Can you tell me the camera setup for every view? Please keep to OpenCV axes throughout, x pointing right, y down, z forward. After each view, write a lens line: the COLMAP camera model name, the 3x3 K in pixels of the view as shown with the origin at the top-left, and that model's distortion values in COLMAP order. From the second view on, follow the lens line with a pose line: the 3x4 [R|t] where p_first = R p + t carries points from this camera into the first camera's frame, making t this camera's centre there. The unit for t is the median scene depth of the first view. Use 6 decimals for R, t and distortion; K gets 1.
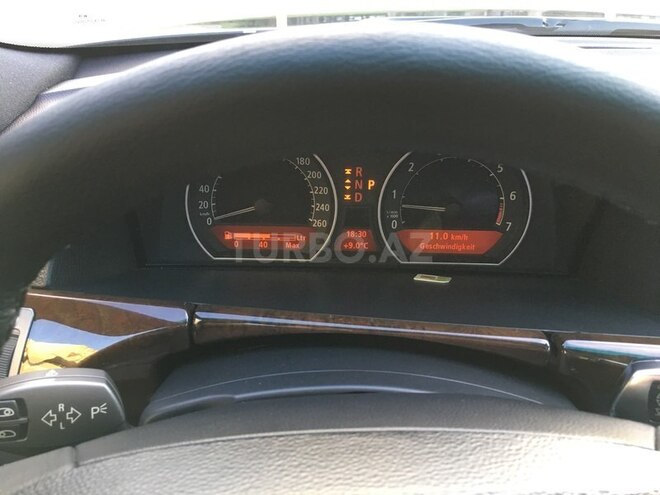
lens RADIAL K [[560.2, 0, 330.5], [0, 560.2, 247.3], [0, 0, 1]] dist [0.050203, -0.073452]
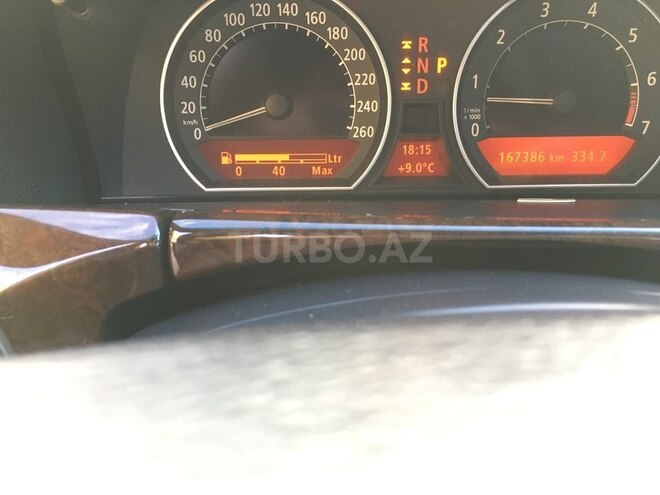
lens RADIAL K [[560.2, 0, 329.4], [0, 560.2, 247.8], [0, 0, 1]] dist [0.050203, -0.073452]
pose [[0.999367, -0.032931, 0.013488, -0.074676], [0.033759, 0.997209, -0.066593, 0.140828], [-0.011257, 0.067006, 0.997689, 0.349335]]
